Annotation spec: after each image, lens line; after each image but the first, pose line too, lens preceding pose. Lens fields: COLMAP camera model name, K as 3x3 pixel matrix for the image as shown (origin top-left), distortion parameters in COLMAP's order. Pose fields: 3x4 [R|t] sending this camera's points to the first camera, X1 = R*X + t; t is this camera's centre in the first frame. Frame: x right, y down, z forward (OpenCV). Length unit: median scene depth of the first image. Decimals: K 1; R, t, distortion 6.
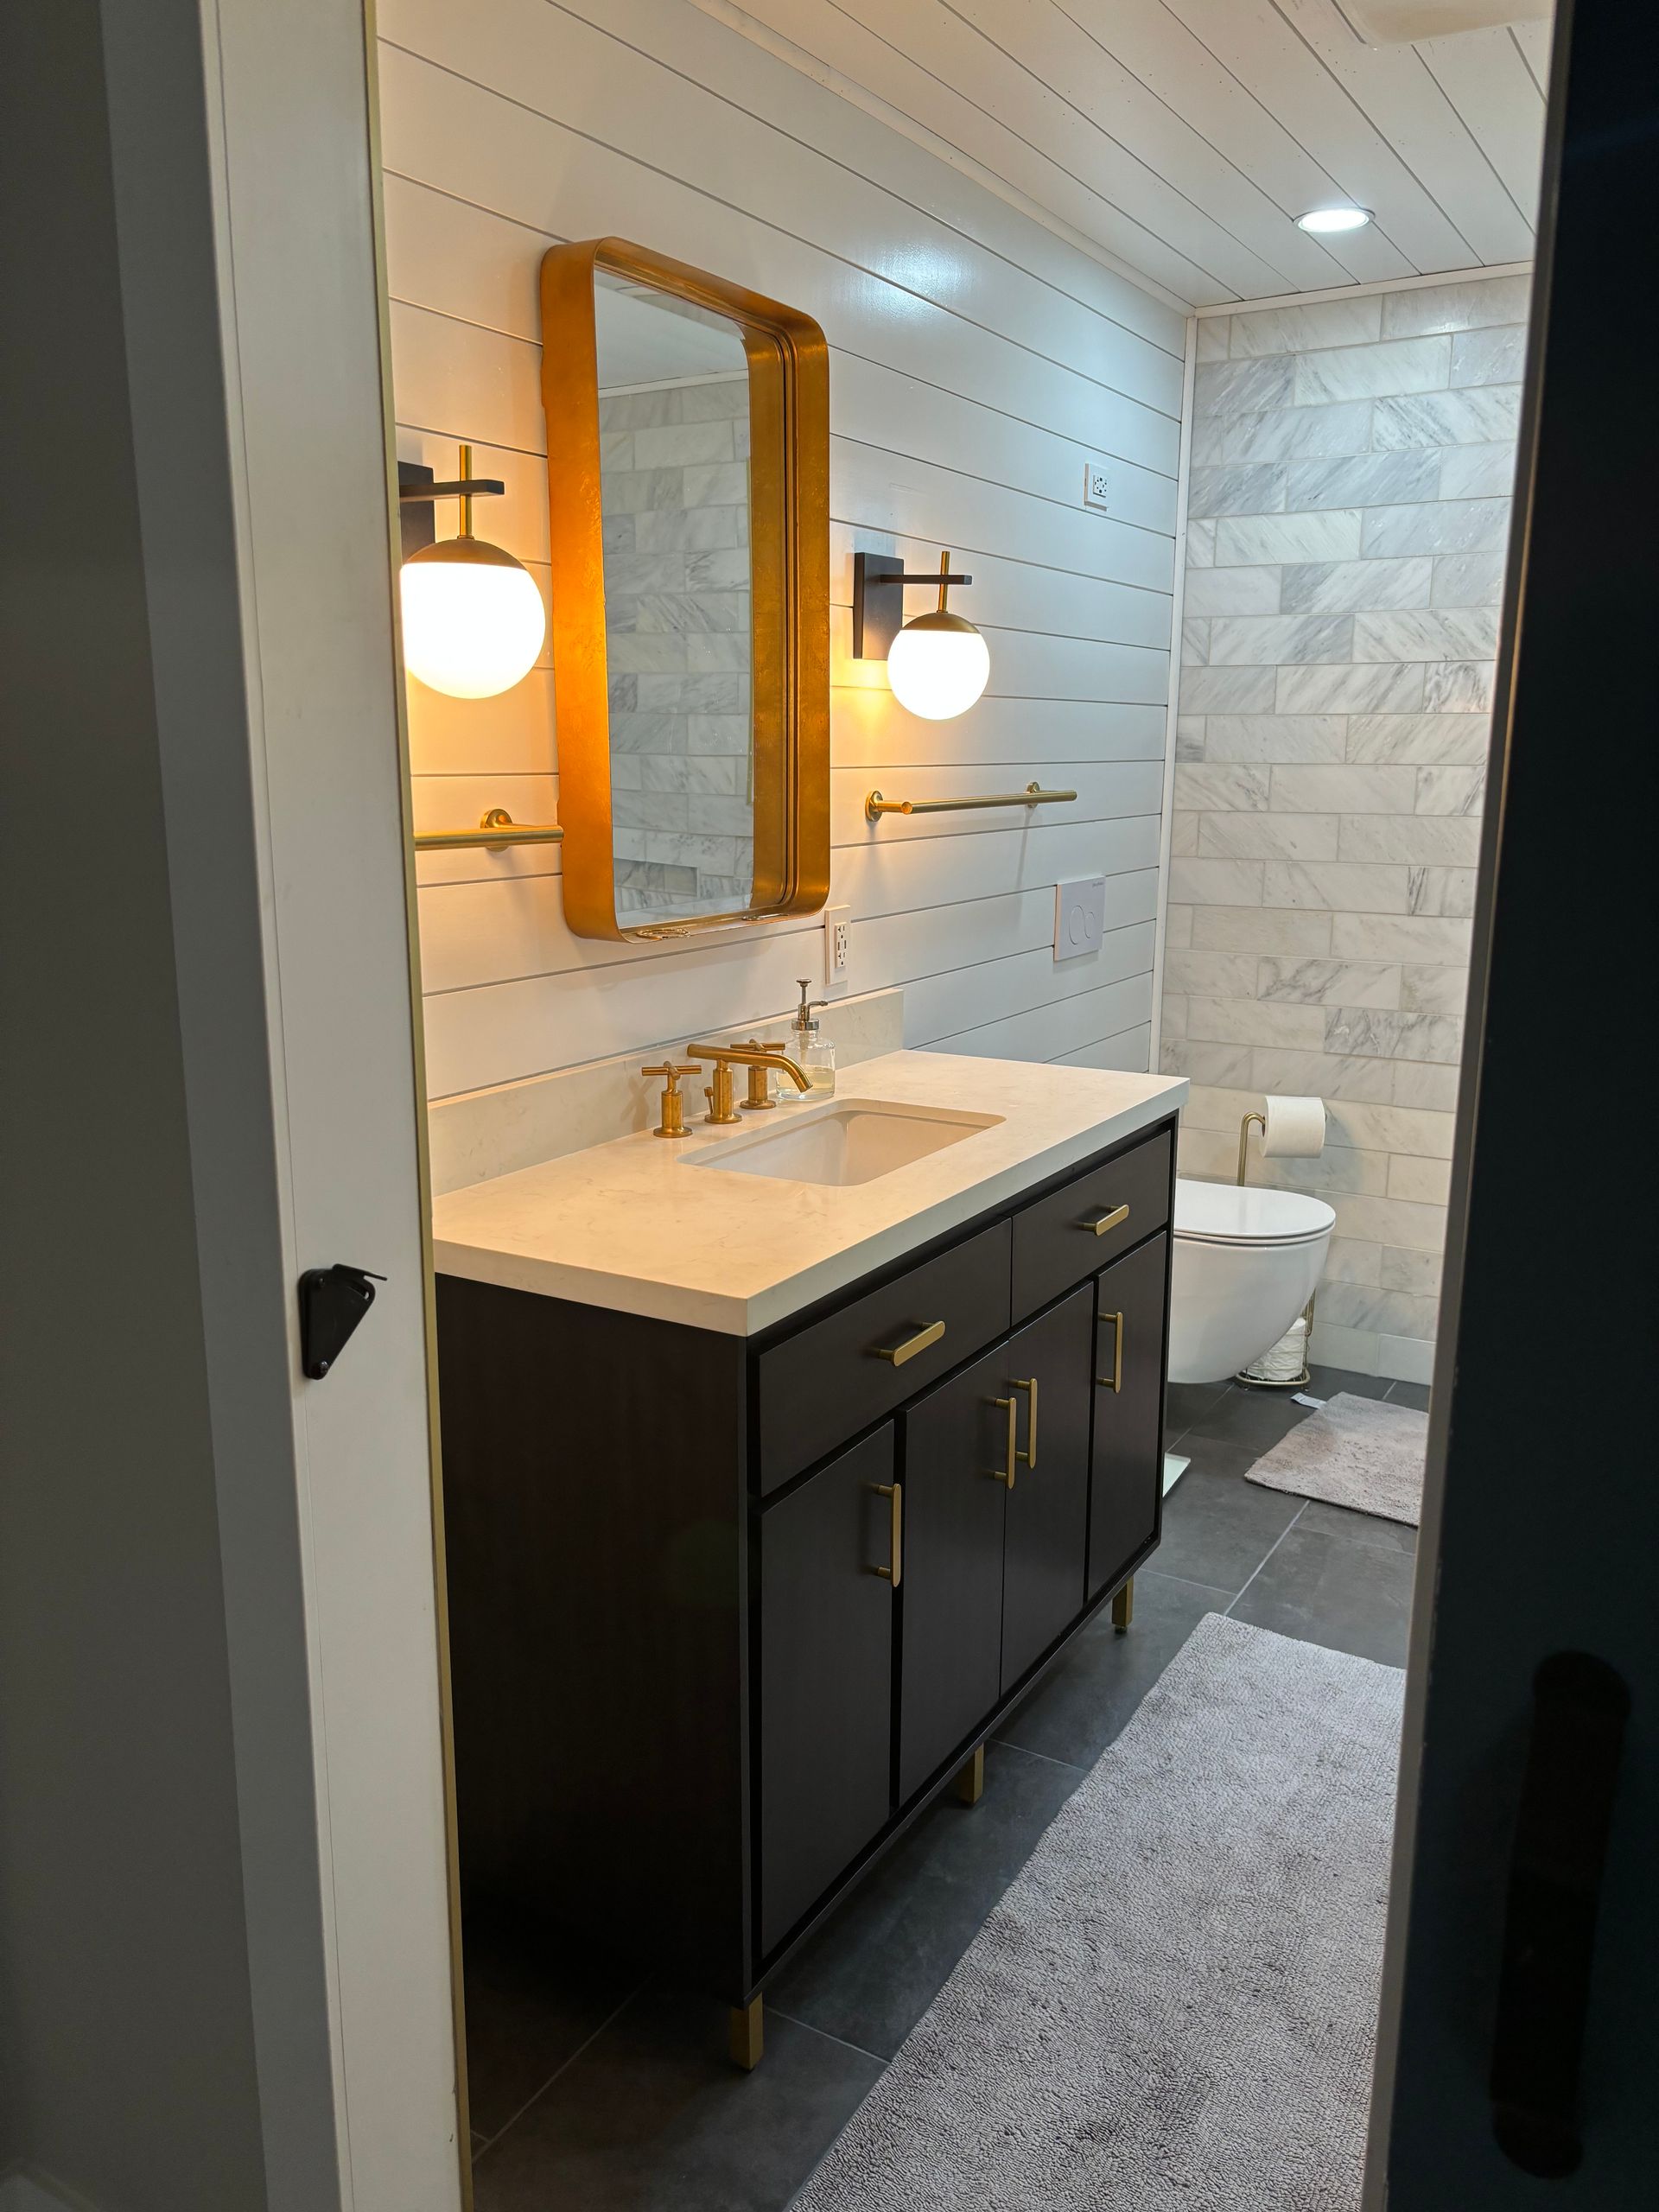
lens RADIAL K [[1676.6, 0, 820.3], [0, 1676.6, 1114.8], [0, 0, 1]] dist [0.045330, -0.058472]
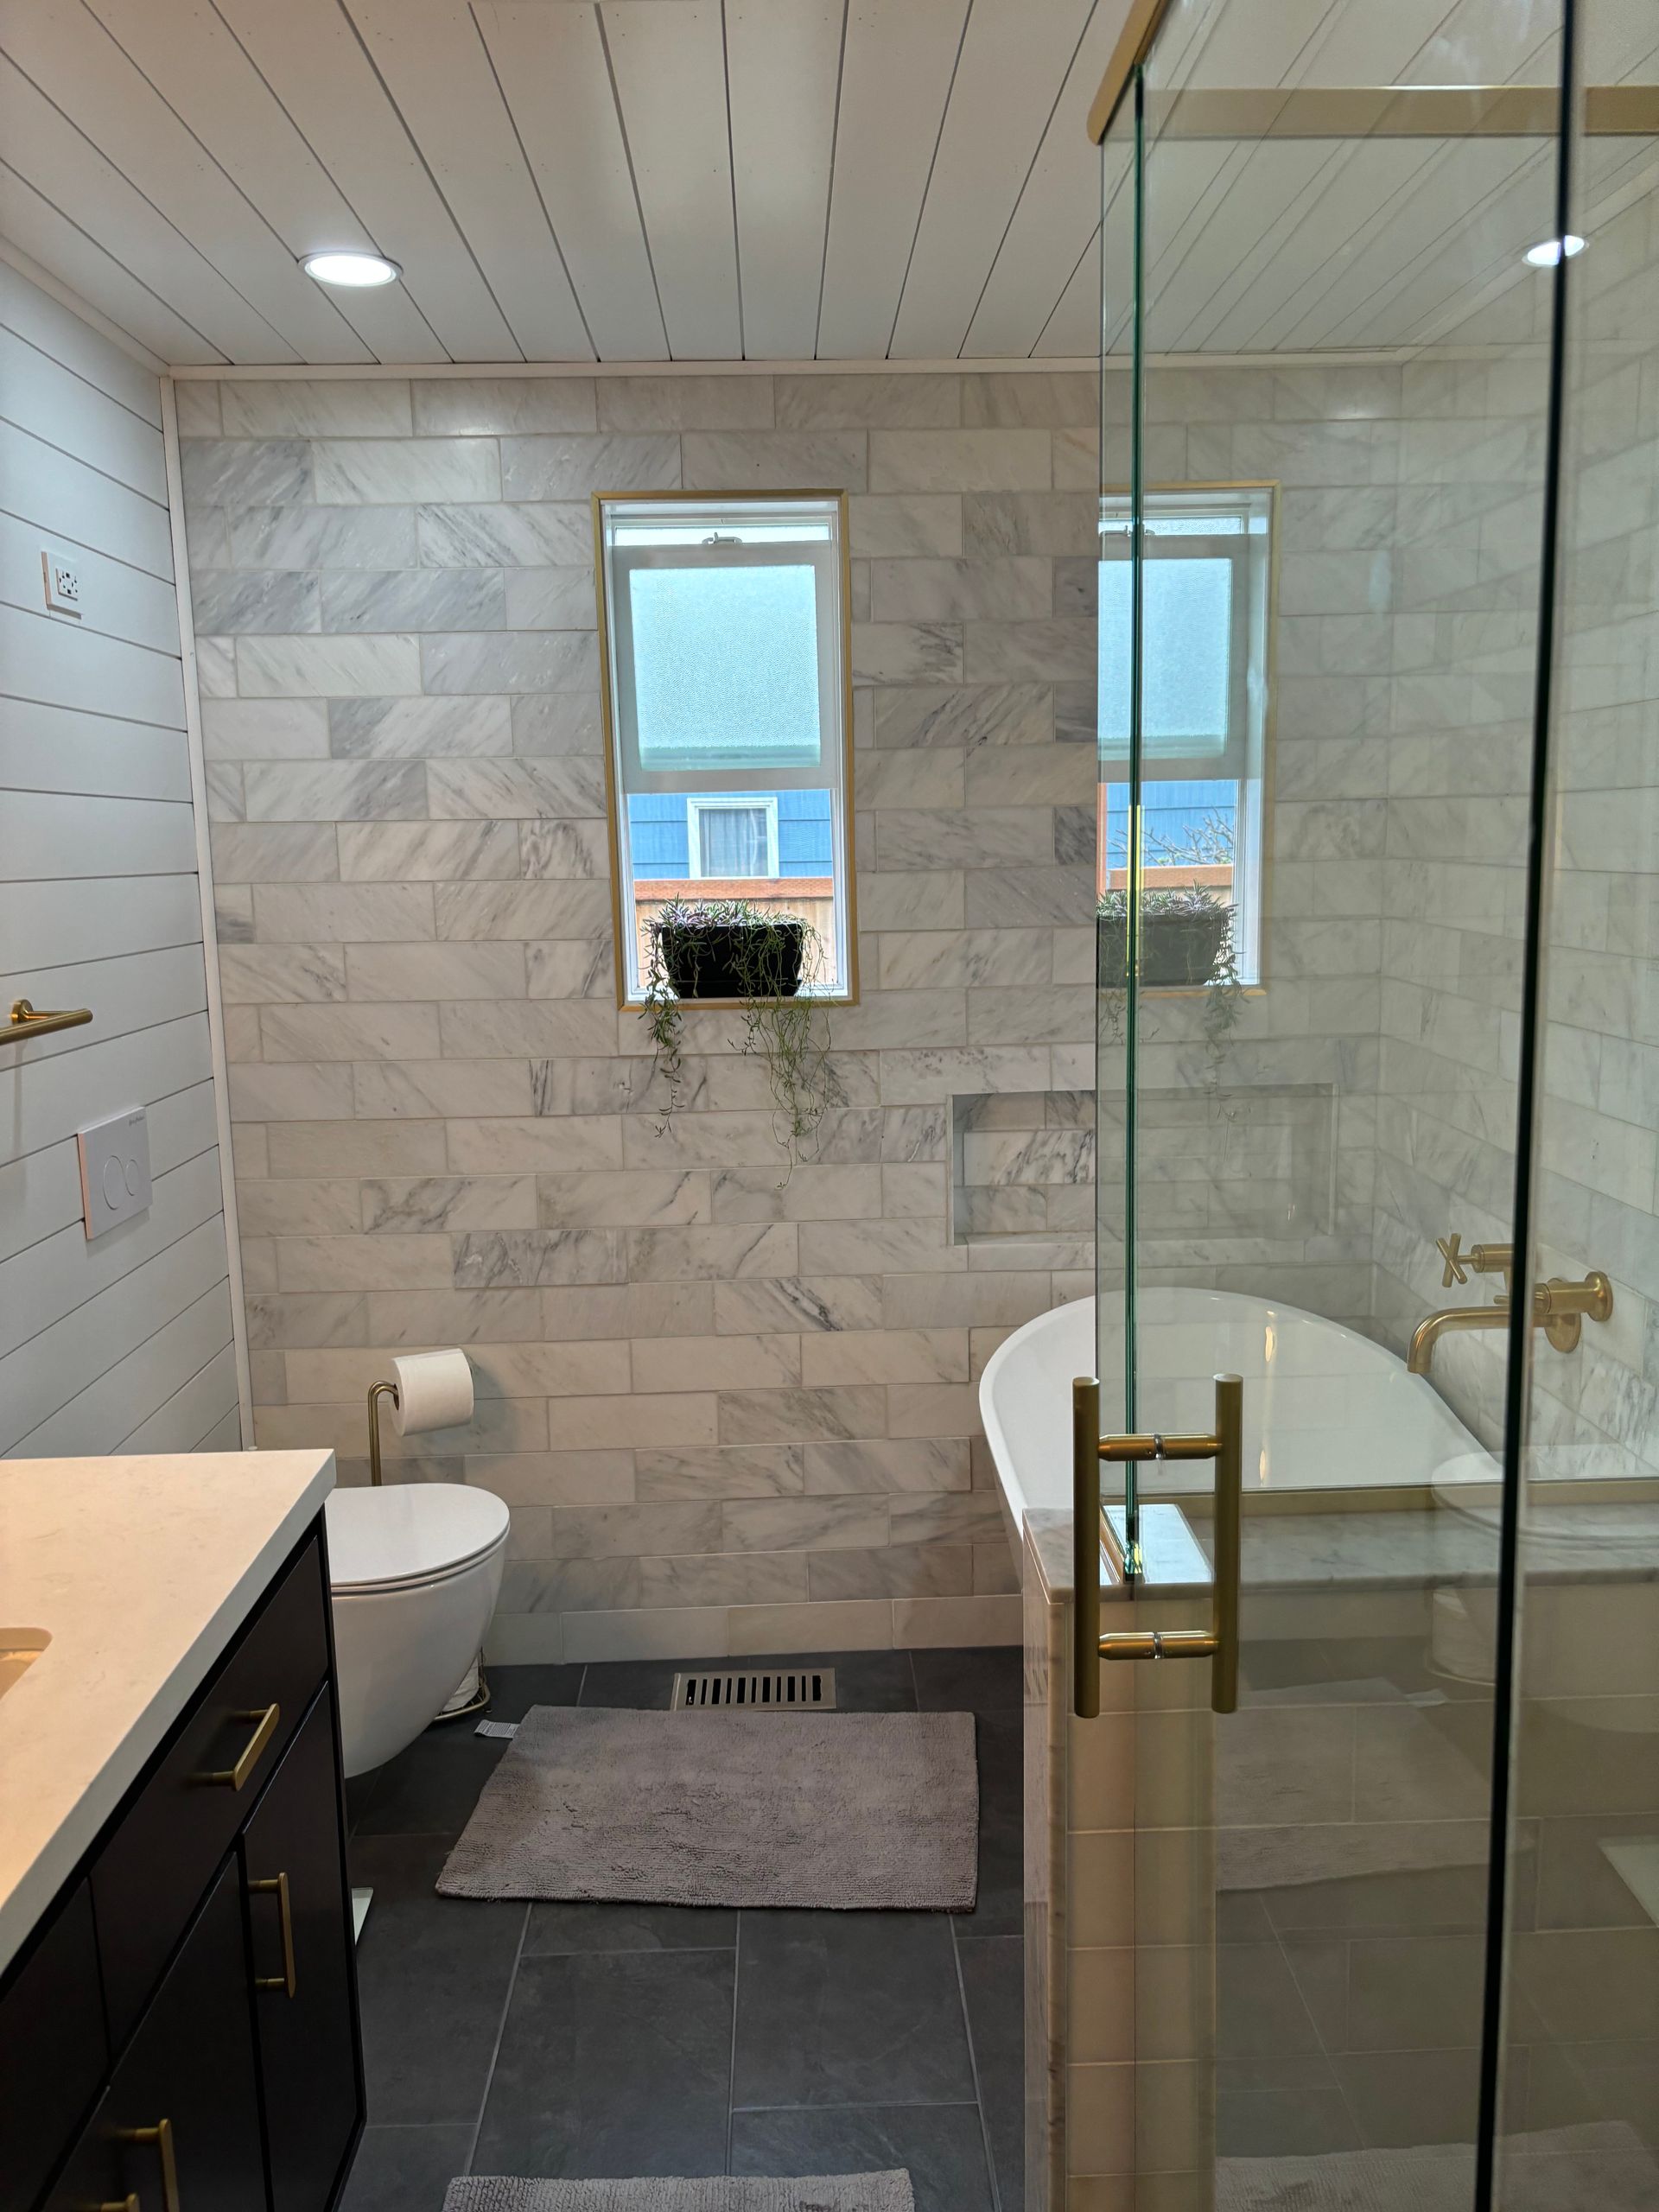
lens RADIAL K [[1676.6, 0, 841.8], [0, 1676.6, 1113.5], [0, 0, 1]] dist [0.045330, -0.058472]
pose [[0.835809, -0.103486, 0.539180, 0.028058], [0.137348, 0.990259, -0.022848, -0.081930], [-0.531563, 0.093152, 0.841881, 0.223329]]
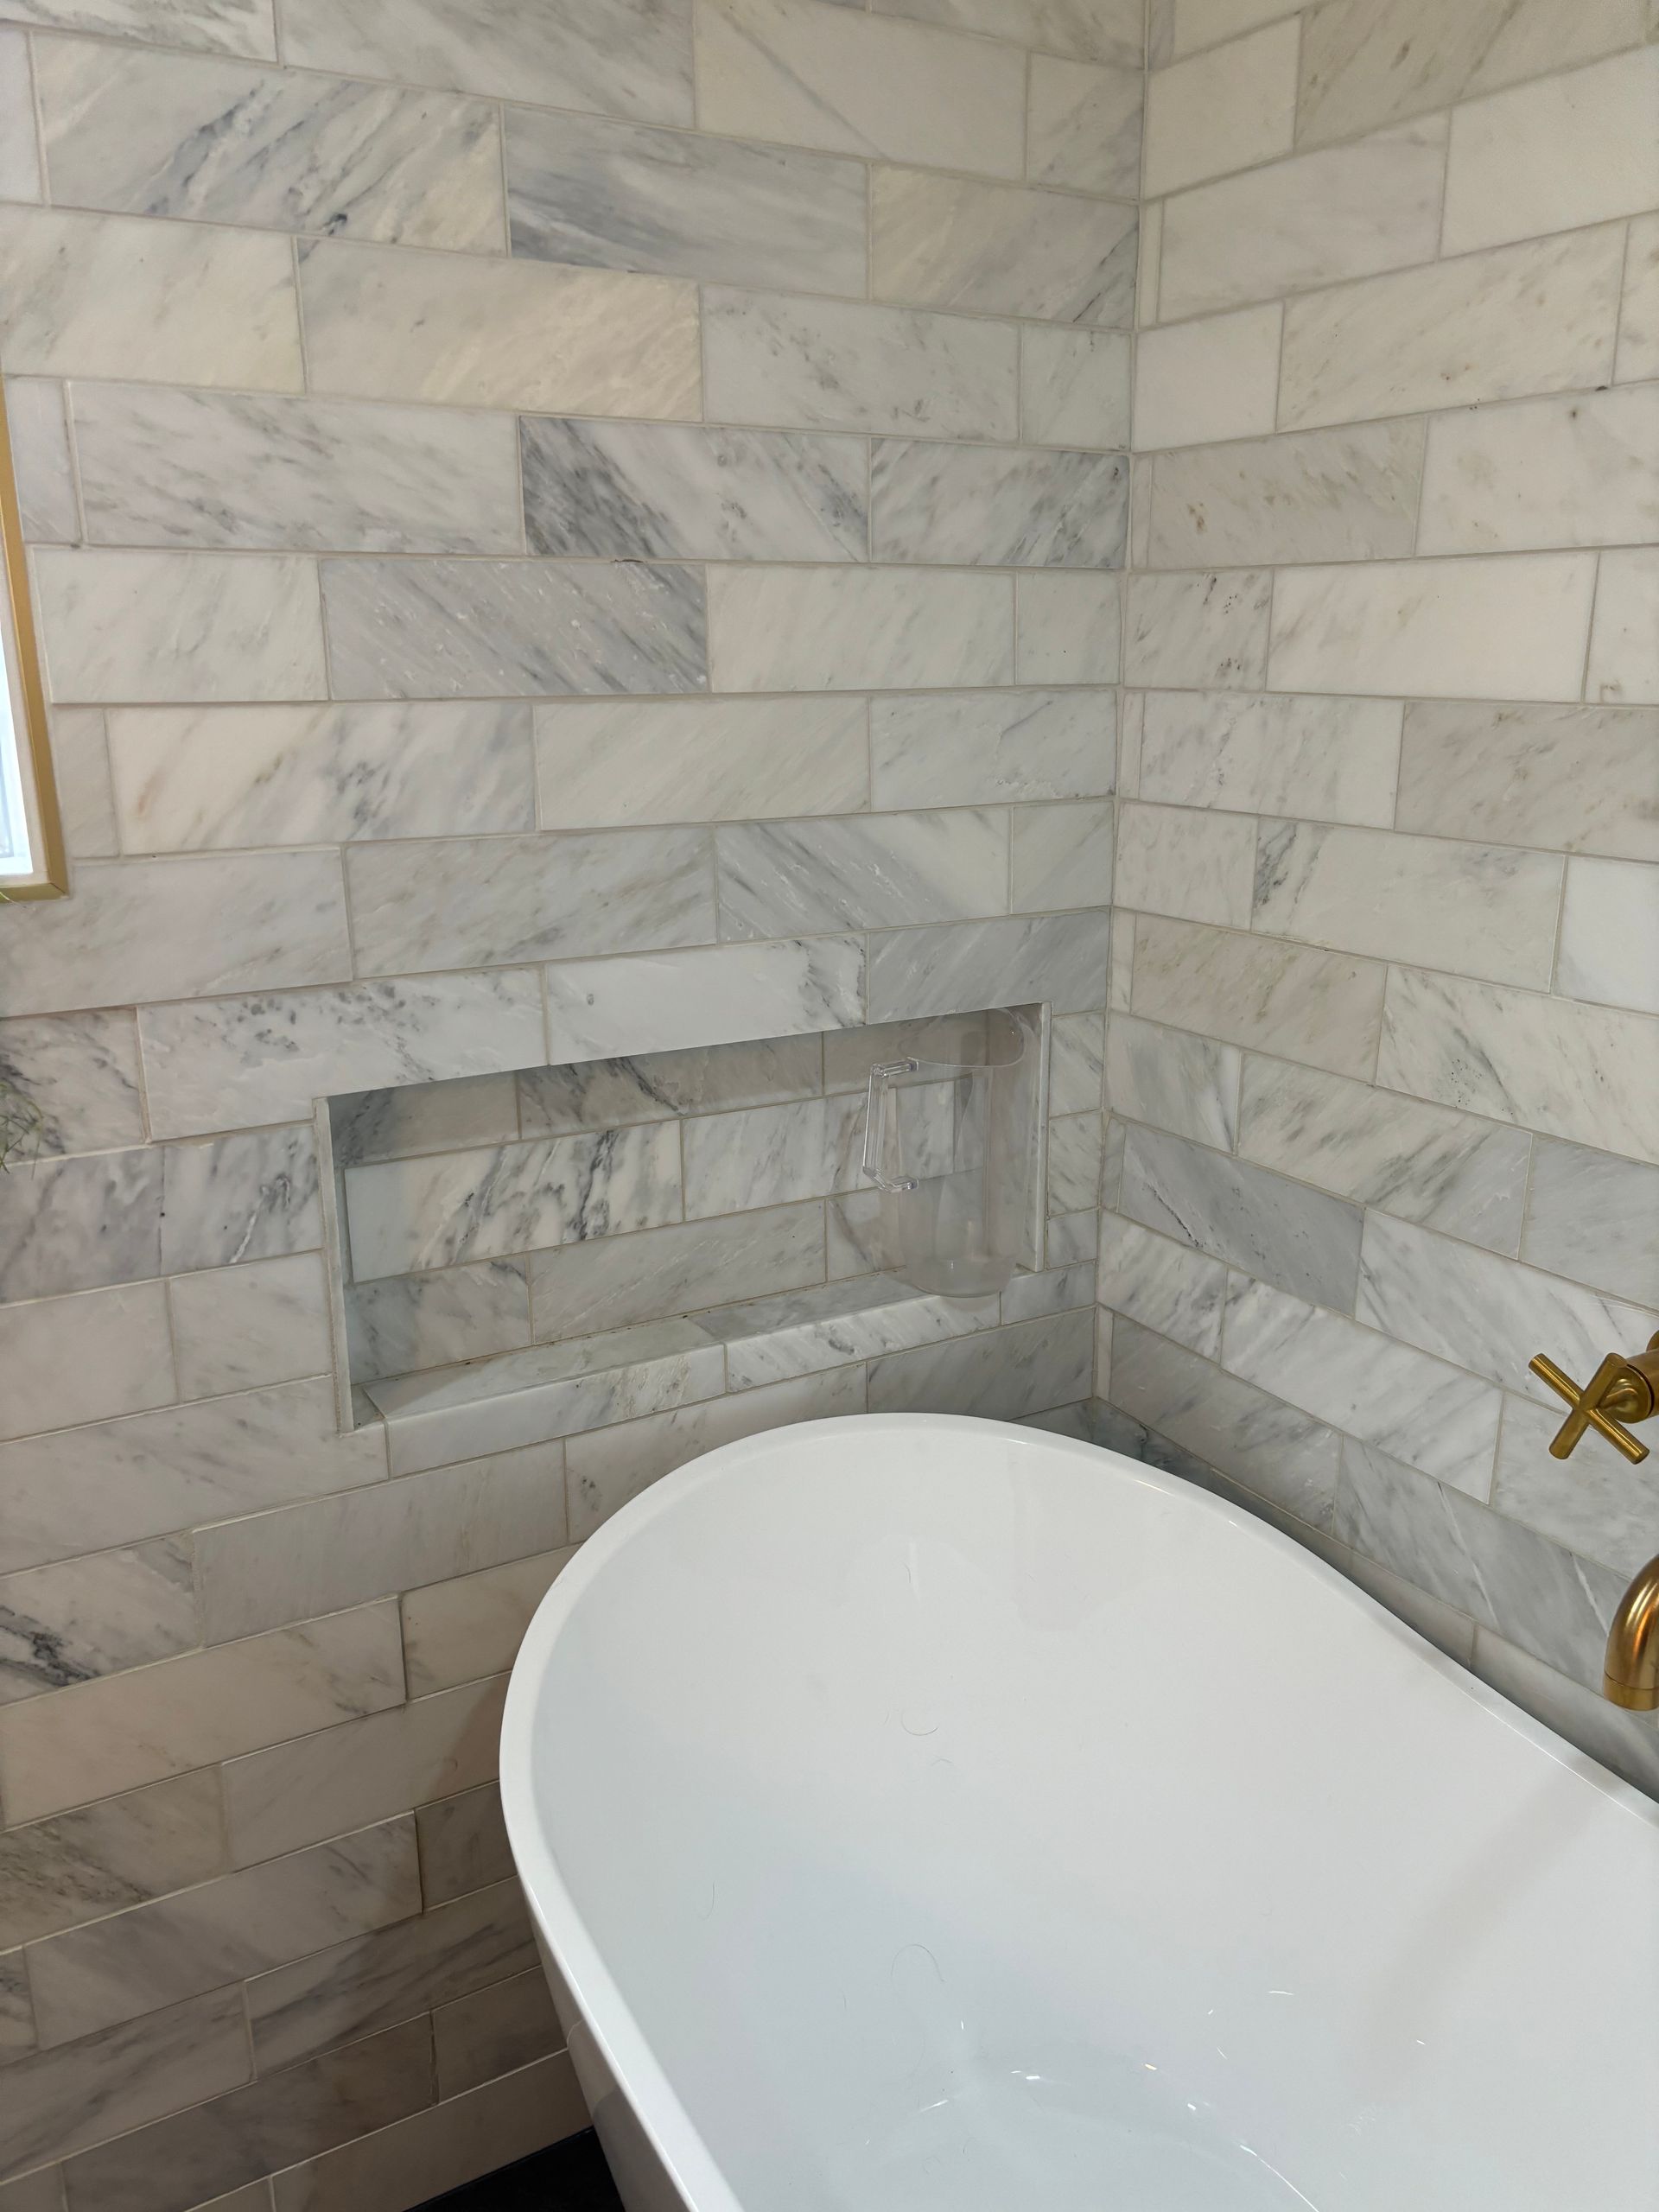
lens RADIAL K [[1676.6, 0, 845.1], [0, 1676.6, 1089.8], [0, 0, 1]] dist [0.045330, -0.058472]
pose [[0.470292, -0.217124, 0.855385, 0.275762], [0.196209, 0.970728, 0.138525, -0.133648], [-0.860423, 0.102687, 0.499127, 0.631040]]
